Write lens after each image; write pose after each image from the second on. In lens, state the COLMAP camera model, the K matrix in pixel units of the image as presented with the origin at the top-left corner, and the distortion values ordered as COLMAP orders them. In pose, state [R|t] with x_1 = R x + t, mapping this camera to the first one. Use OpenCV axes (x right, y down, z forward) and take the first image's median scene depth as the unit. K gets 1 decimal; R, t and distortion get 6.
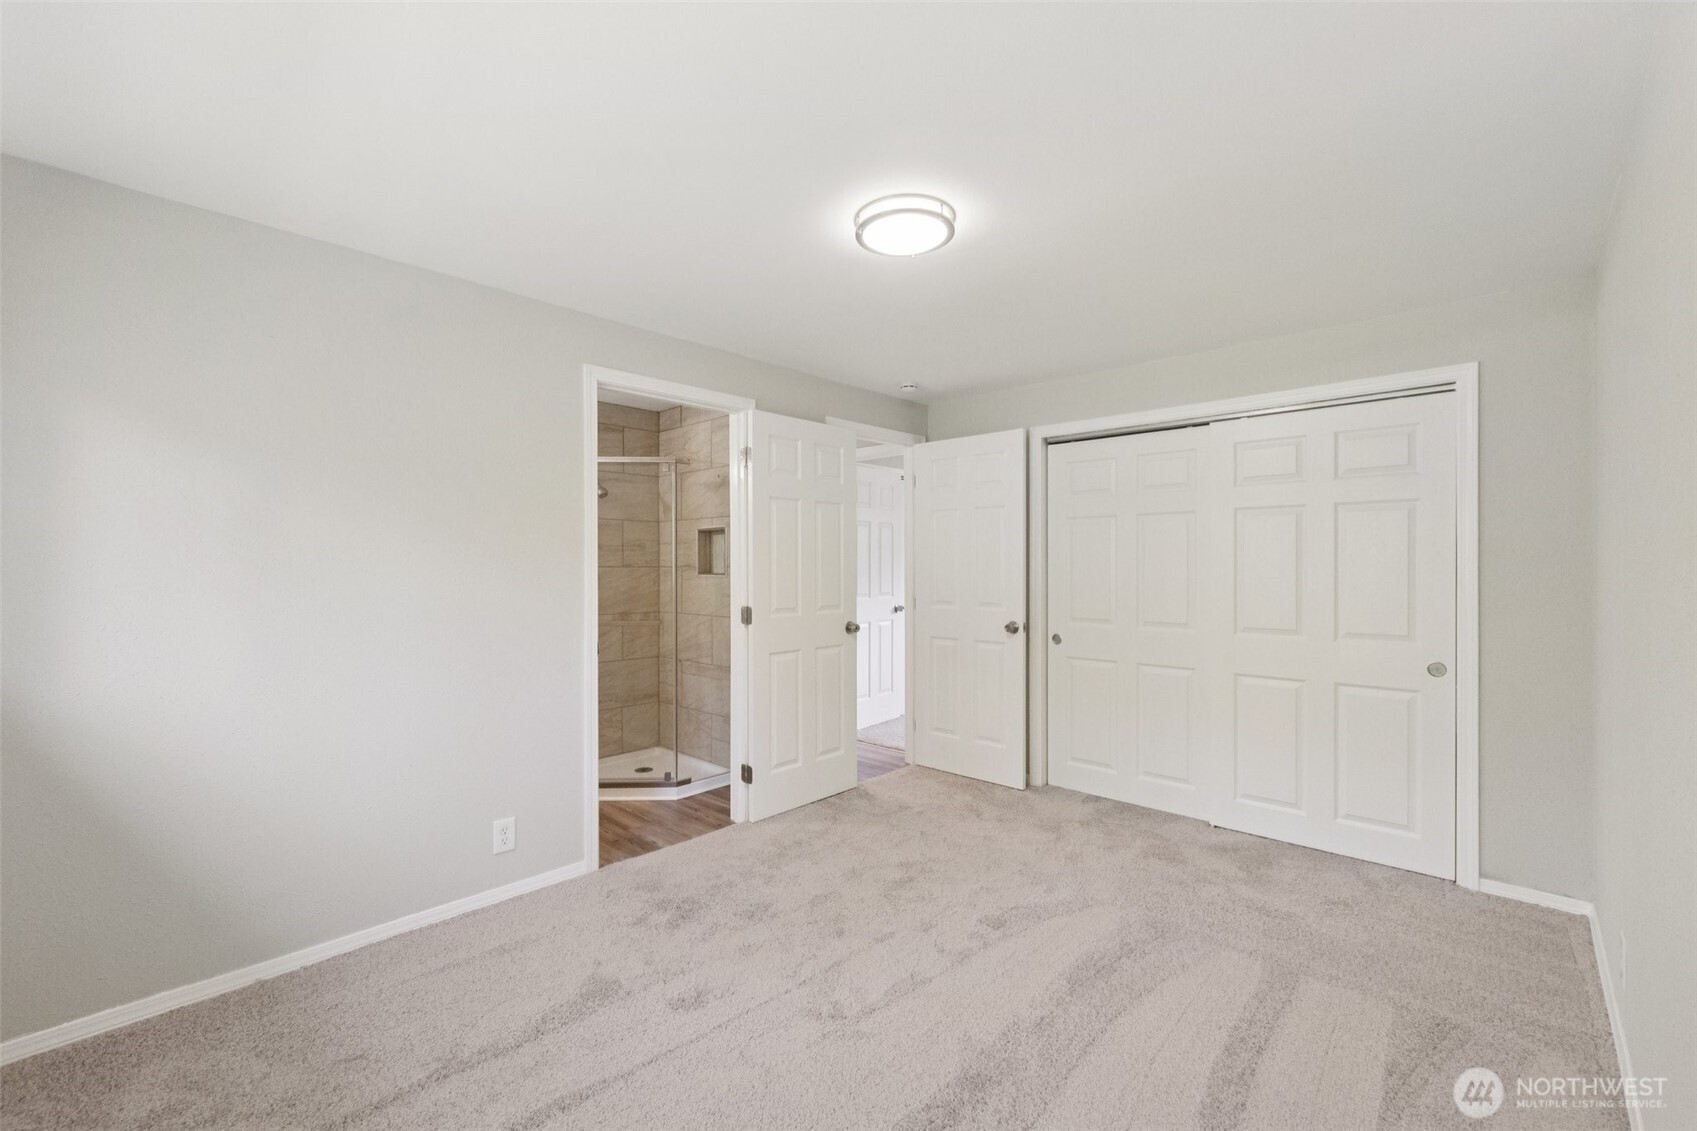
lens RADIAL K [[717.9, 0, 848.6], [0, 717.9, 567.3], [0, 0, 1]] dist [0.004400, -0.000063]
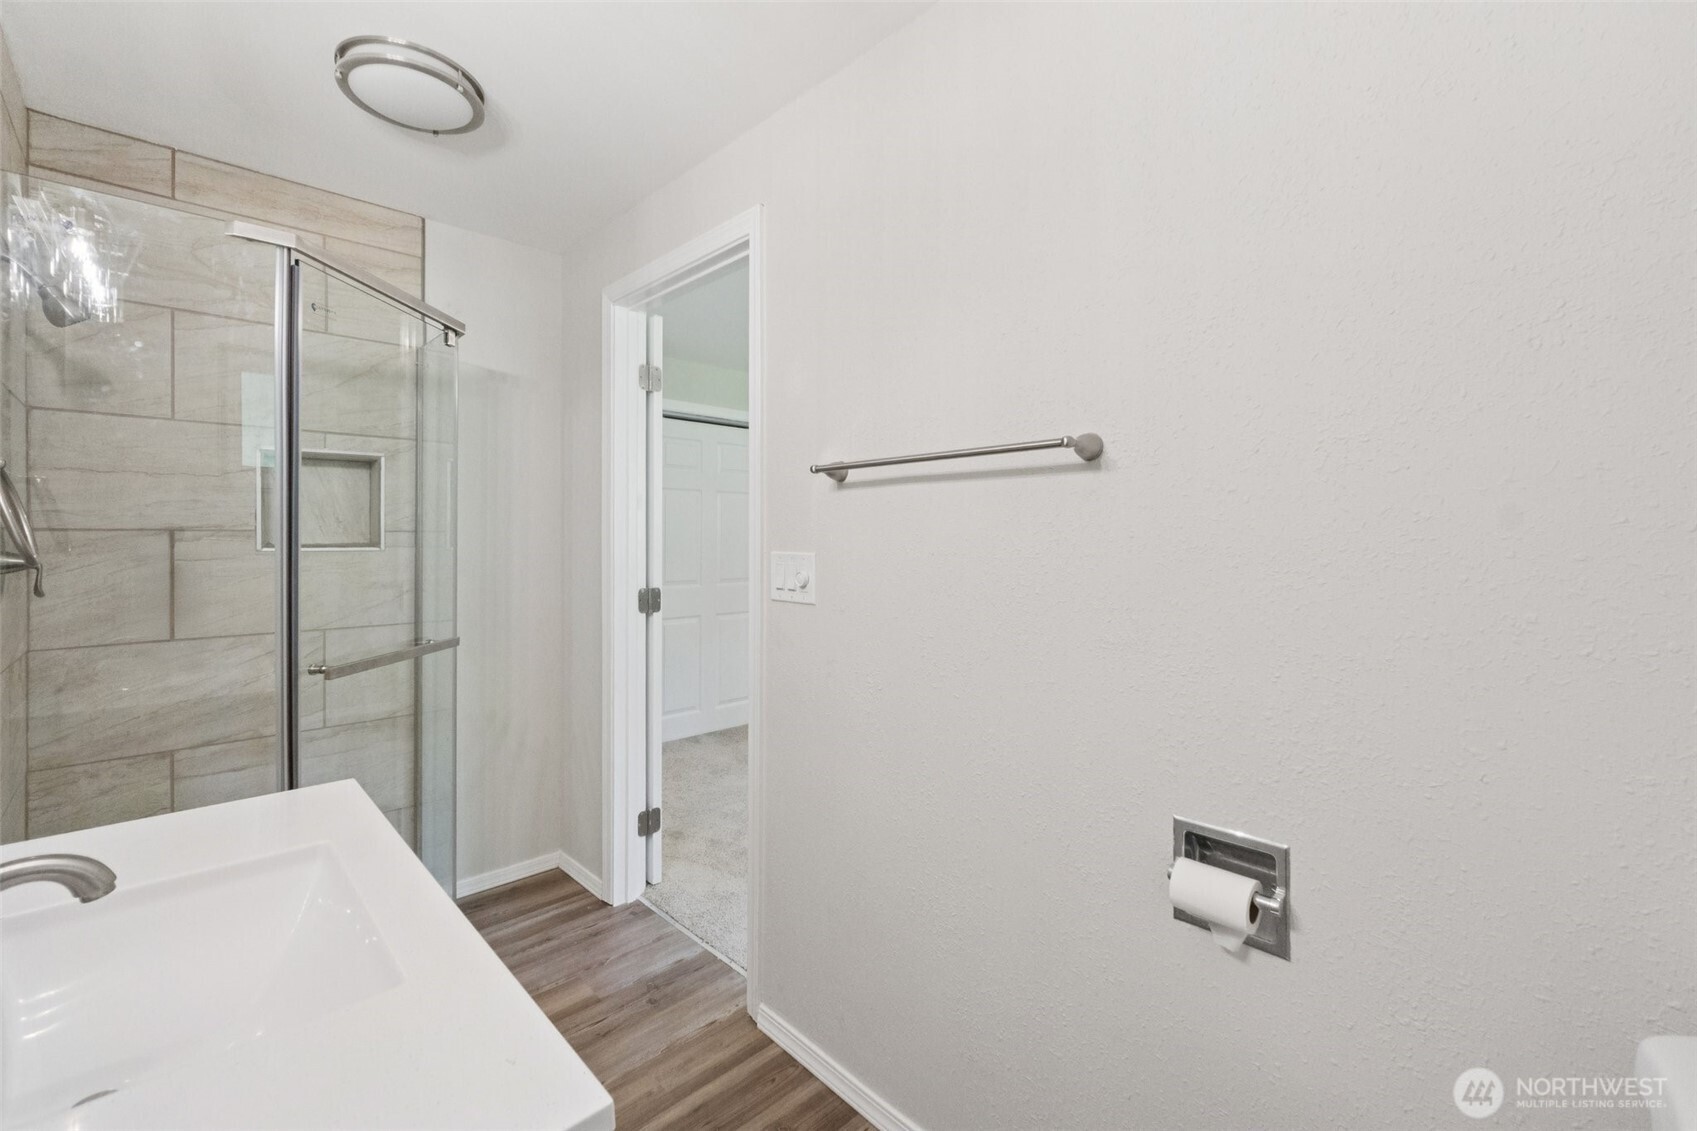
lens RADIAL K [[717.9, 0, 849.0], [0, 717.9, 547.4], [0, 0, 1]] dist [0.004400, -0.000063]
pose [[0.037271, -0.011446, 0.999240, -0.806345], [0.002554, 0.999932, 0.011359, 0.006850], [-0.999302, 0.002129, 0.037298, 0.738390]]
